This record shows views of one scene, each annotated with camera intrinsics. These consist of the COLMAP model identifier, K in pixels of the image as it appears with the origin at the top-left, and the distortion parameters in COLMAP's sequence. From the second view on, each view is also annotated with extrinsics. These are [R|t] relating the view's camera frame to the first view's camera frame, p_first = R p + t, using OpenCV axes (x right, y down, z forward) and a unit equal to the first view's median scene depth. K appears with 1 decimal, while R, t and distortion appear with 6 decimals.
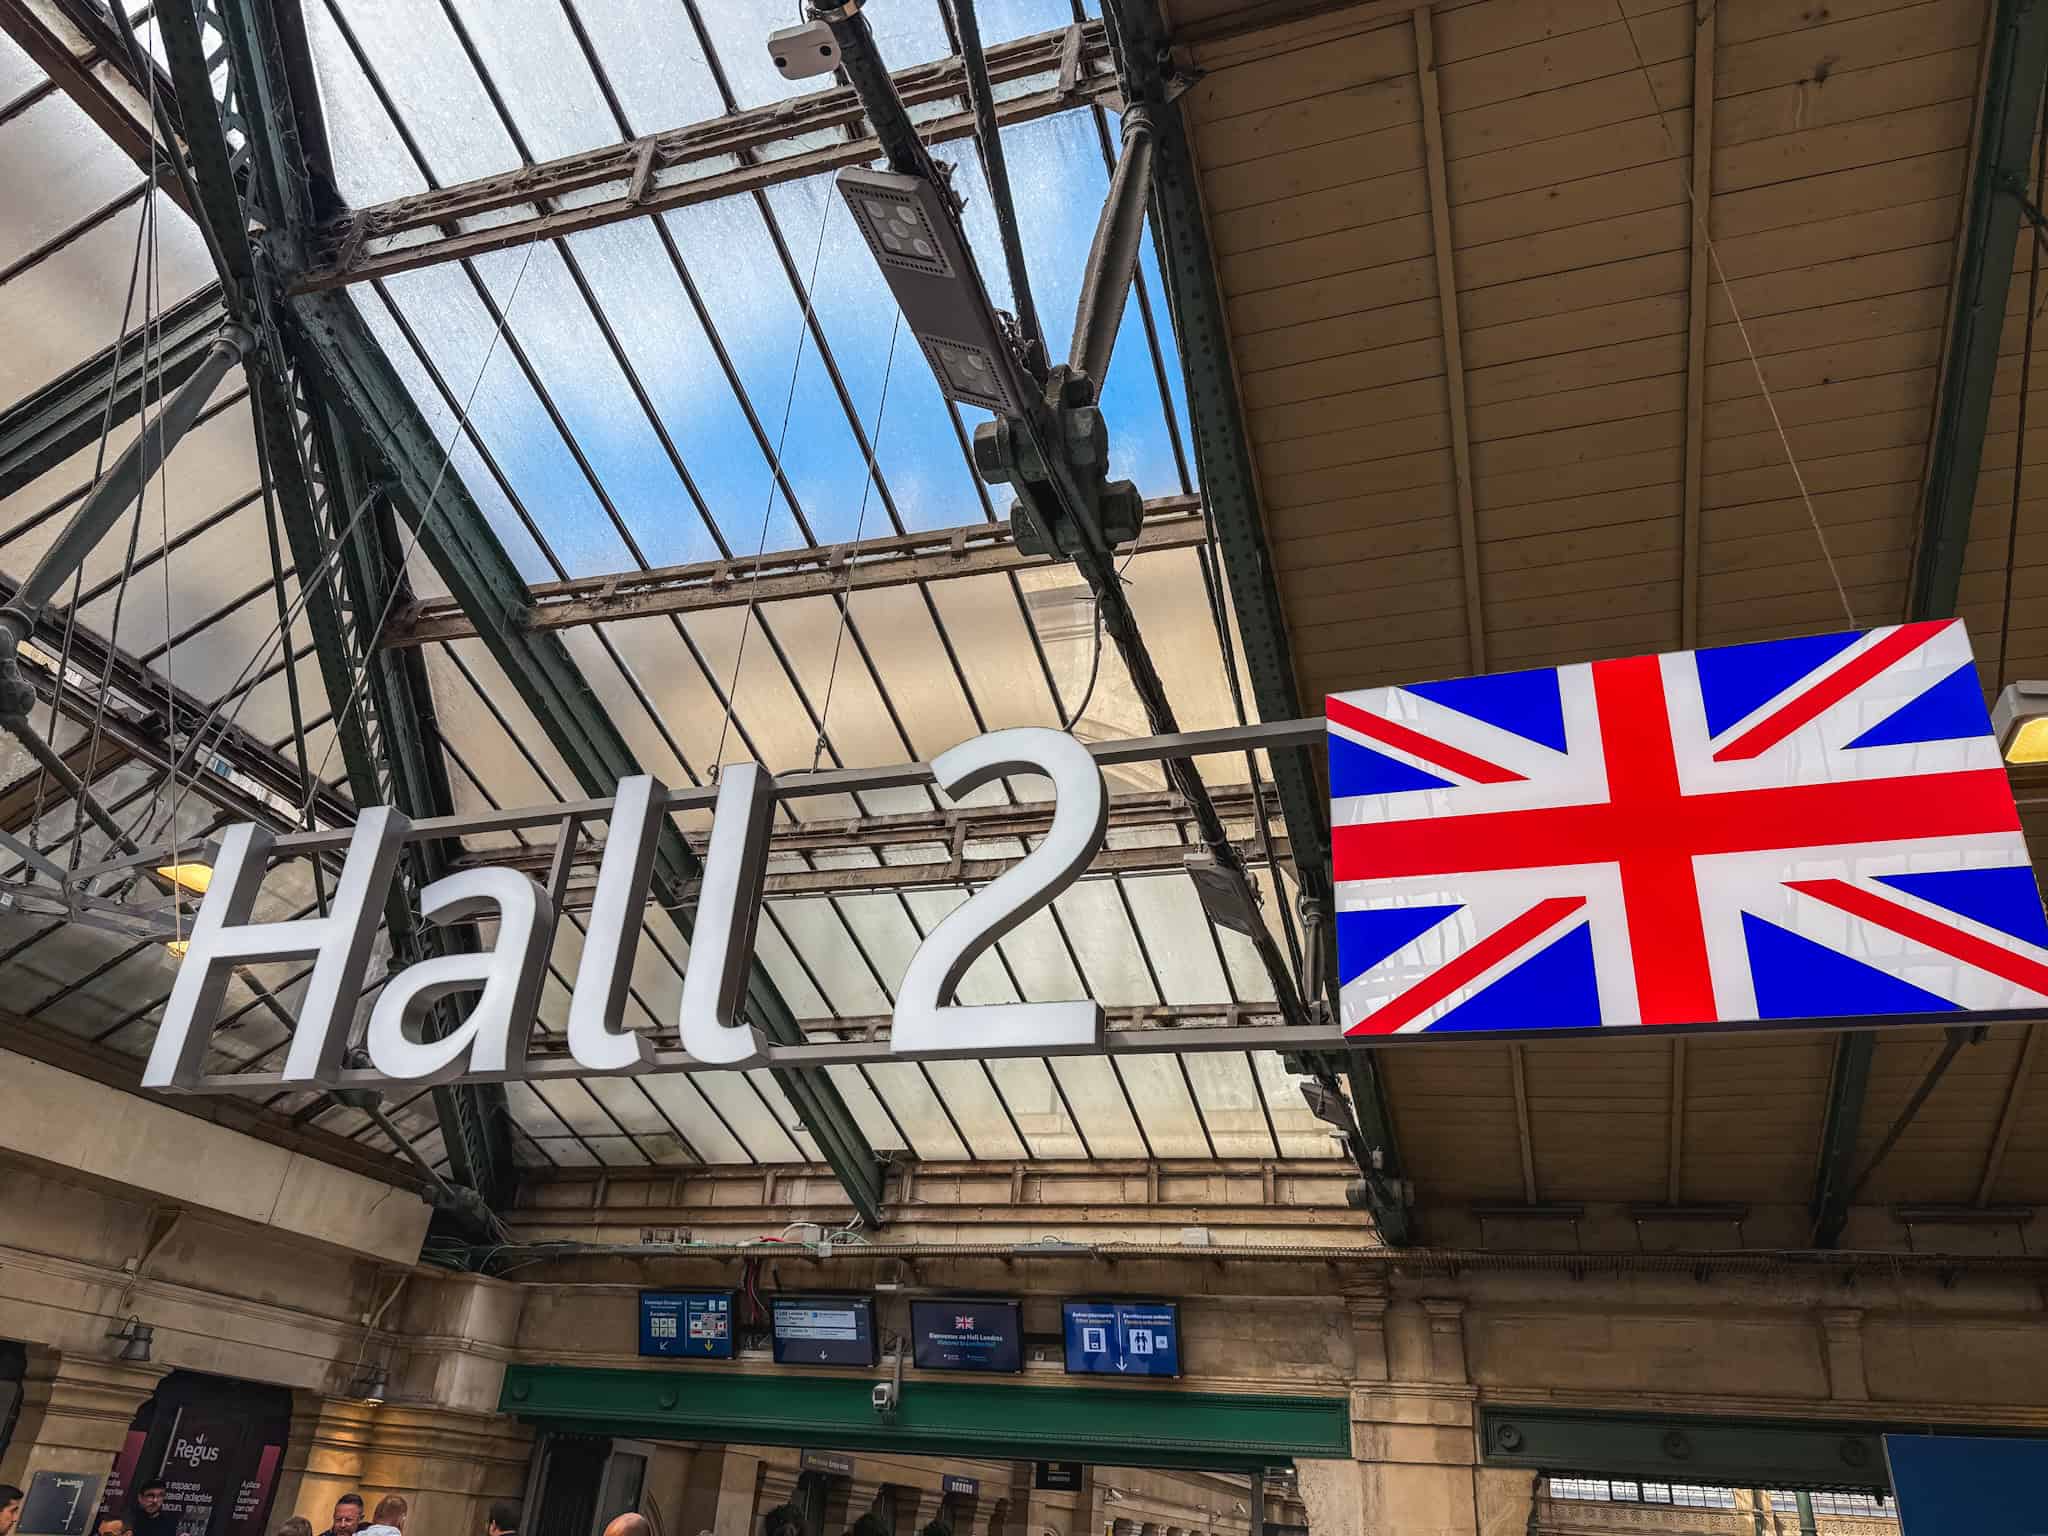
lens RADIAL K [[1458.5, 0, 1032.1], [0, 1458.5, 759.5], [0, 0, 1]] dist [0.024391, -0.041328]
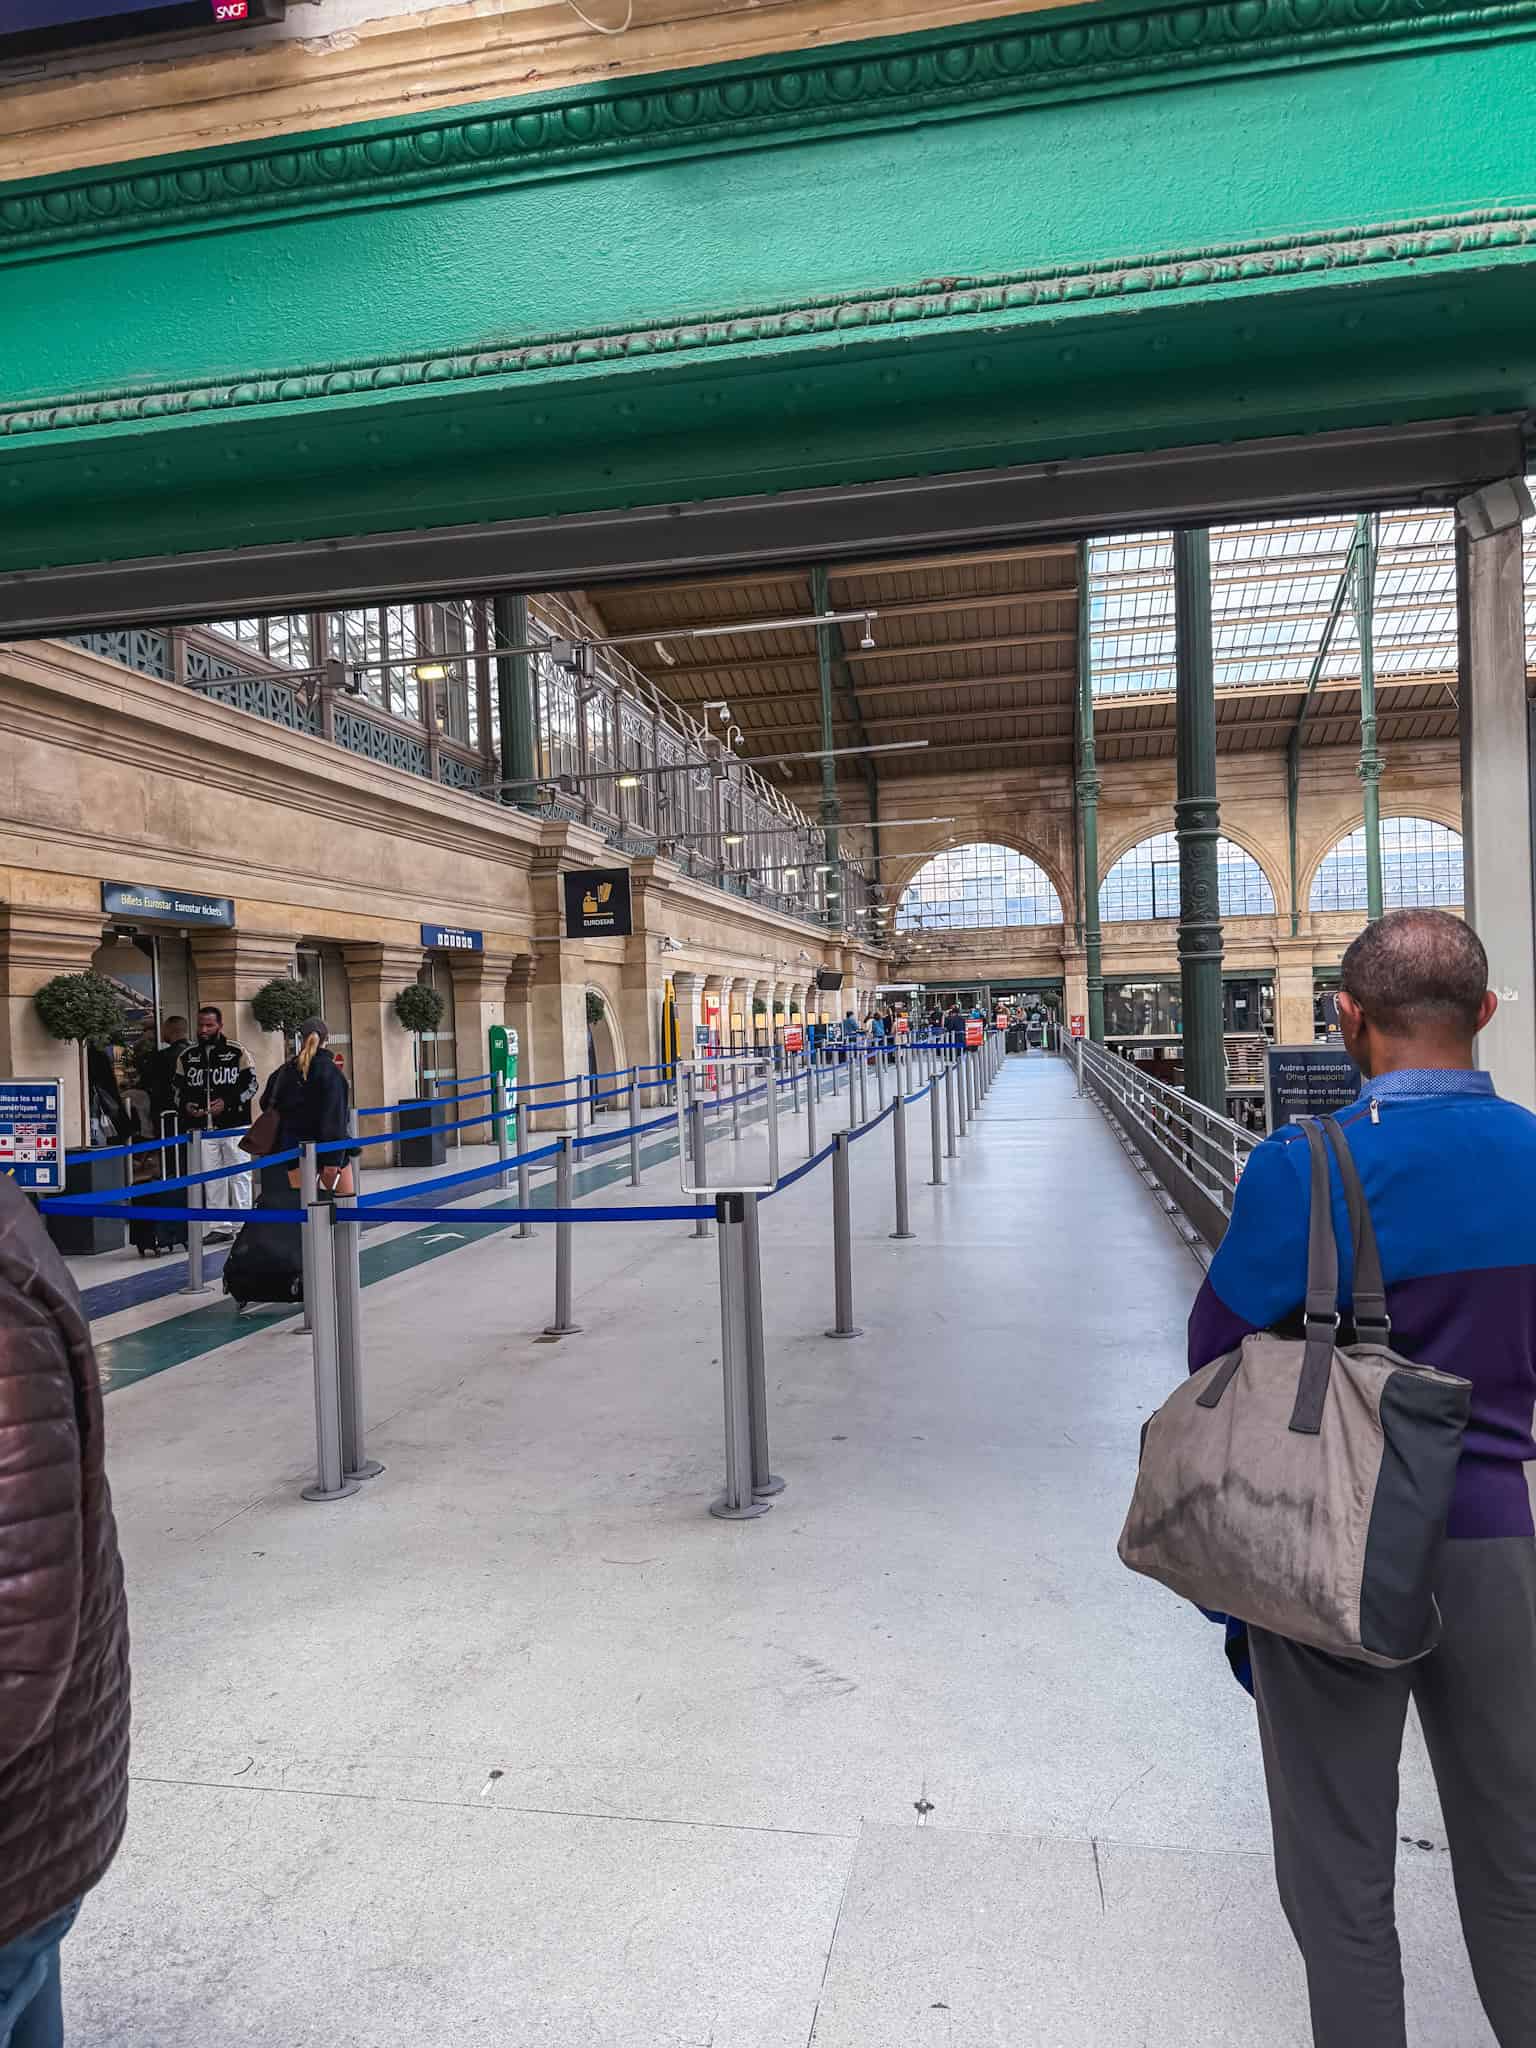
lens RADIAL K [[1458.5, 0, 767.0], [0, 1458.5, 1027.1], [0, 0, 1]] dist [0.024391, -0.041328]
pose [[0.987403, -0.102122, 0.120856, 0.016962], [0.031025, 0.873957, 0.485013, 0.397191], [-0.155153, -0.475154, 0.866116, 0.709722]]
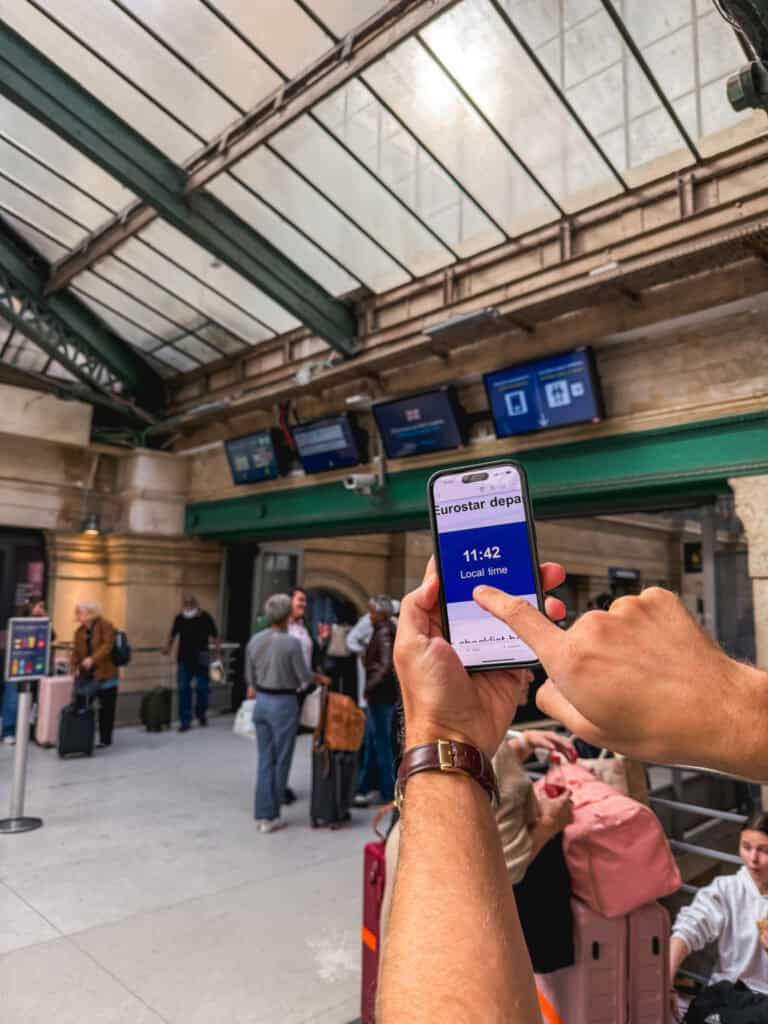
lens RADIAL K [[729.2, 0, 383.3], [0, 729.2, 507.0], [0, 0, 1]] dist [0.024391, -0.041328]
pose [[0.885087, -0.110182, -0.452196, 0.164263], [0.254288, 0.928223, 0.271549, 0.275671], [0.389819, -0.355333, 0.849576, 0.464471]]
